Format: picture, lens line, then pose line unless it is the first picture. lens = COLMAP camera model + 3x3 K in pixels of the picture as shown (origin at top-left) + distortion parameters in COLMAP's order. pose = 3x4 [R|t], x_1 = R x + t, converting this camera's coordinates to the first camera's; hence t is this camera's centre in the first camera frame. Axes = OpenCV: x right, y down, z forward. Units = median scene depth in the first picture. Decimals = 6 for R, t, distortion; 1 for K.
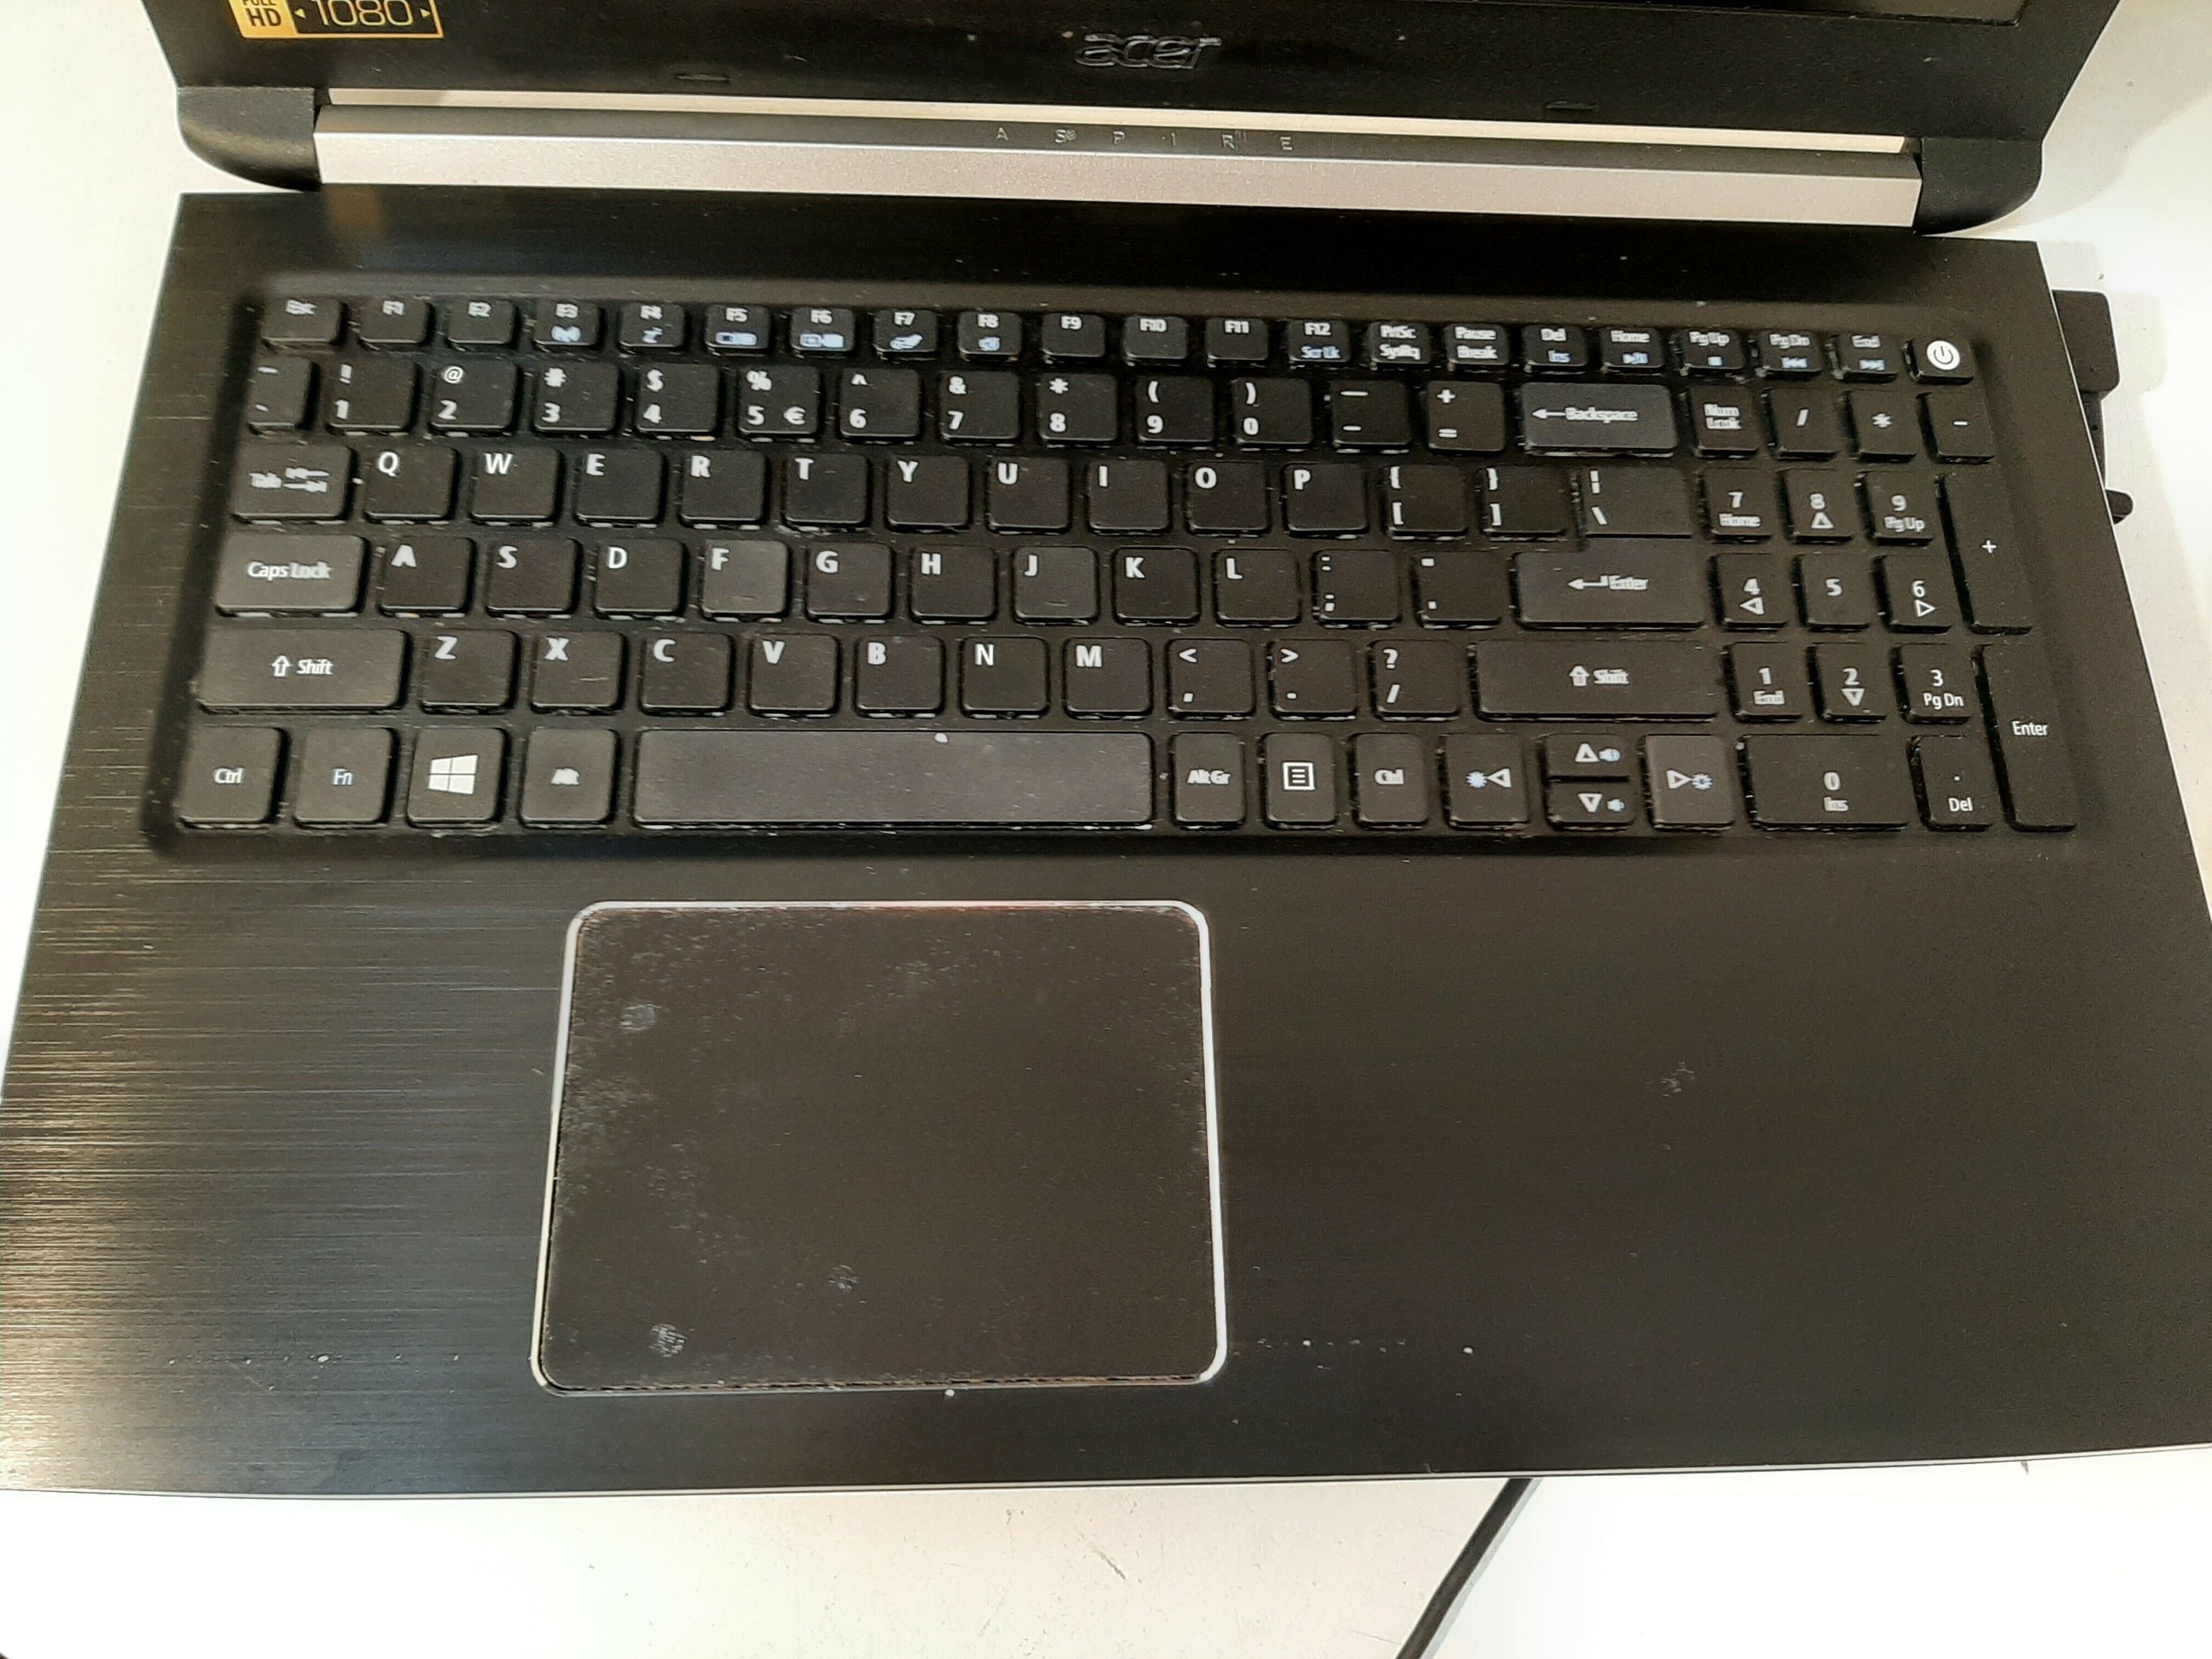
lens RADIAL K [[1693.4, 0, 1113.0], [0, 1693.4, 836.1], [0, 0, 1]] dist [0.003554, -0.047699]
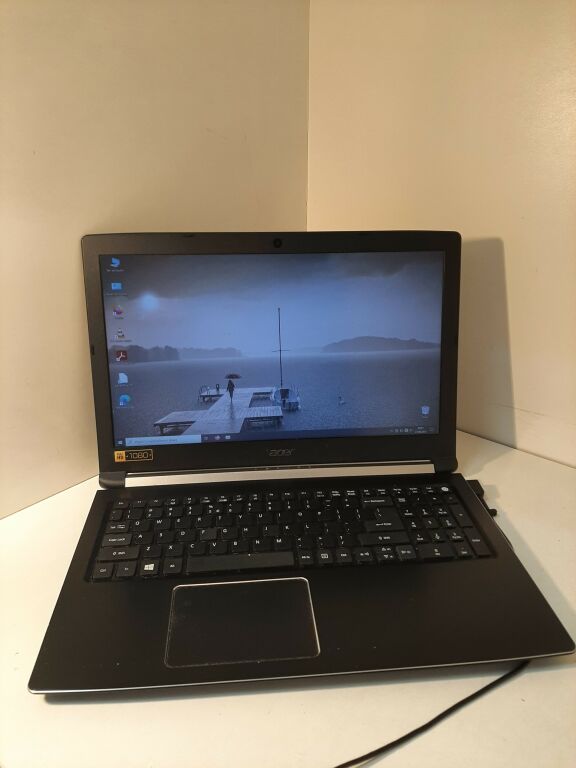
lens RADIAL K [[588.0, 0, 287.2], [0, 588.0, 383.2], [0, 0, 1]] dist [0.003554, -0.047699]
pose [[0.995963, -0.081327, 0.037998, -0.016996], [0.083397, 0.681717, -0.726847, 0.800472], [0.033209, 0.727082, 0.685747, -0.484812]]
